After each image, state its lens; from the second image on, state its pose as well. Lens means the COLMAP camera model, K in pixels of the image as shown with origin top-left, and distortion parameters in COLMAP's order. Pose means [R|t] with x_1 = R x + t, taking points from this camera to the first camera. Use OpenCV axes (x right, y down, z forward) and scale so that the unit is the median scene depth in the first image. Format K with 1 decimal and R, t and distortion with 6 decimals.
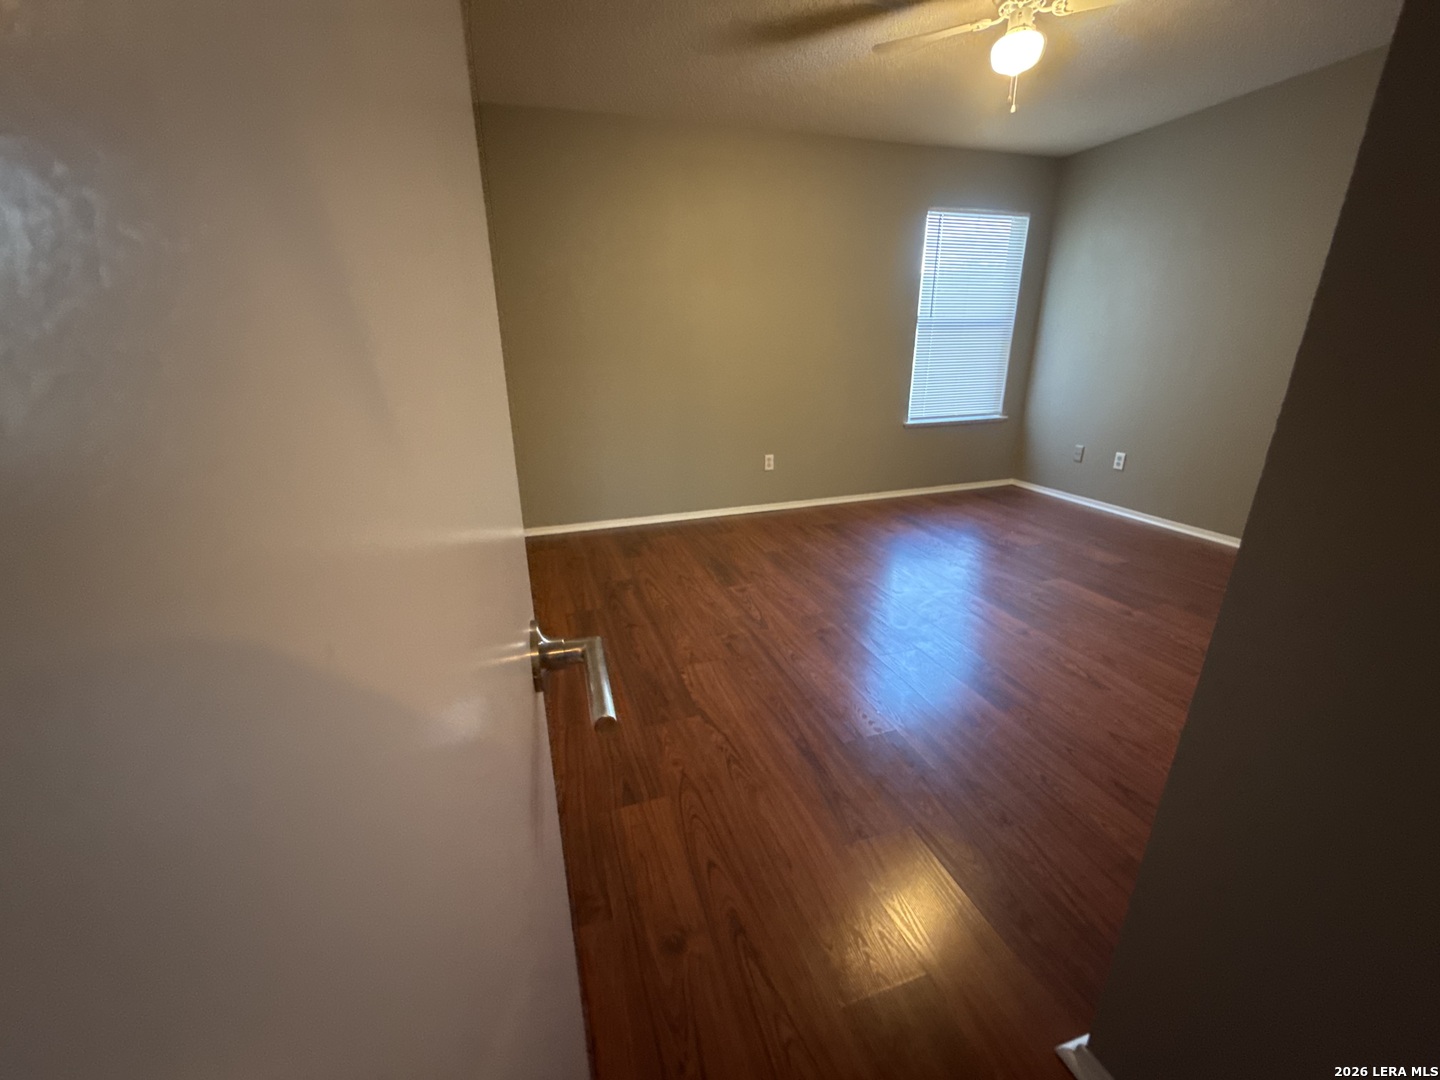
lens RADIAL K [[577.2, 0, 715.8], [0, 577.2, 539.6], [0, 0, 1]] dist [-0.000590, 0.000296]
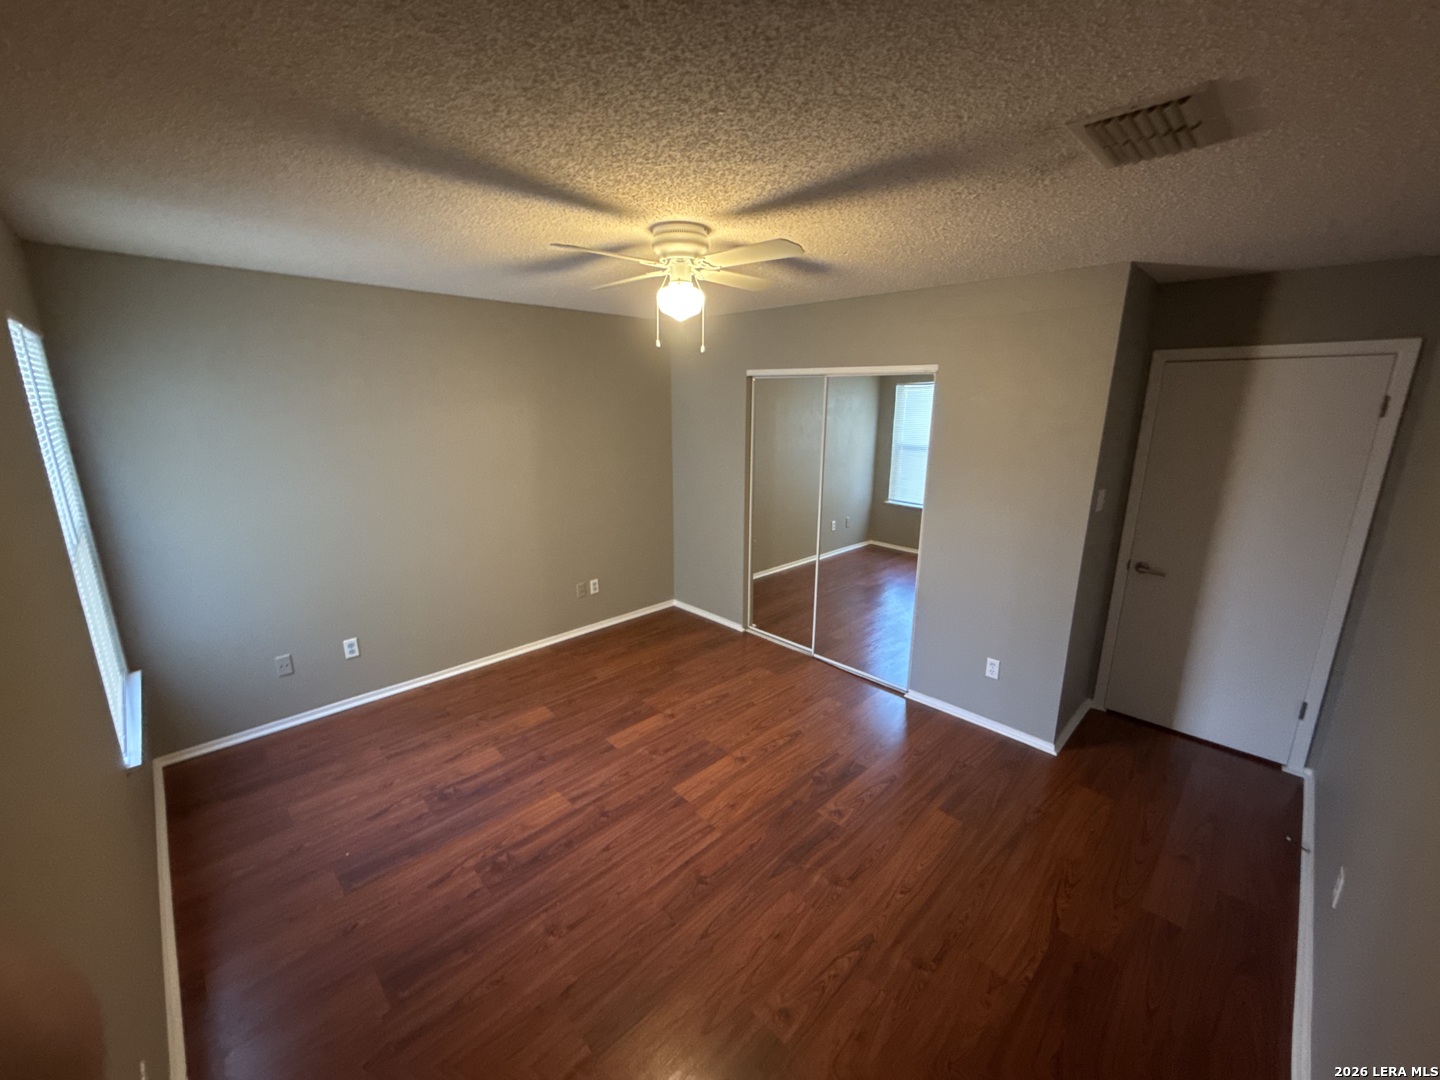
lens RADIAL K [[577.2, 0, 715.8], [0, 577.2, 539.6], [0, 0, 1]] dist [-0.000590, 0.000296]
pose [[-0.455013, -0.199202, 0.867918, -0.398667], [0.285850, 0.890403, 0.354222, -0.678698], [-0.843358, 0.409270, -0.348203, 1.240281]]
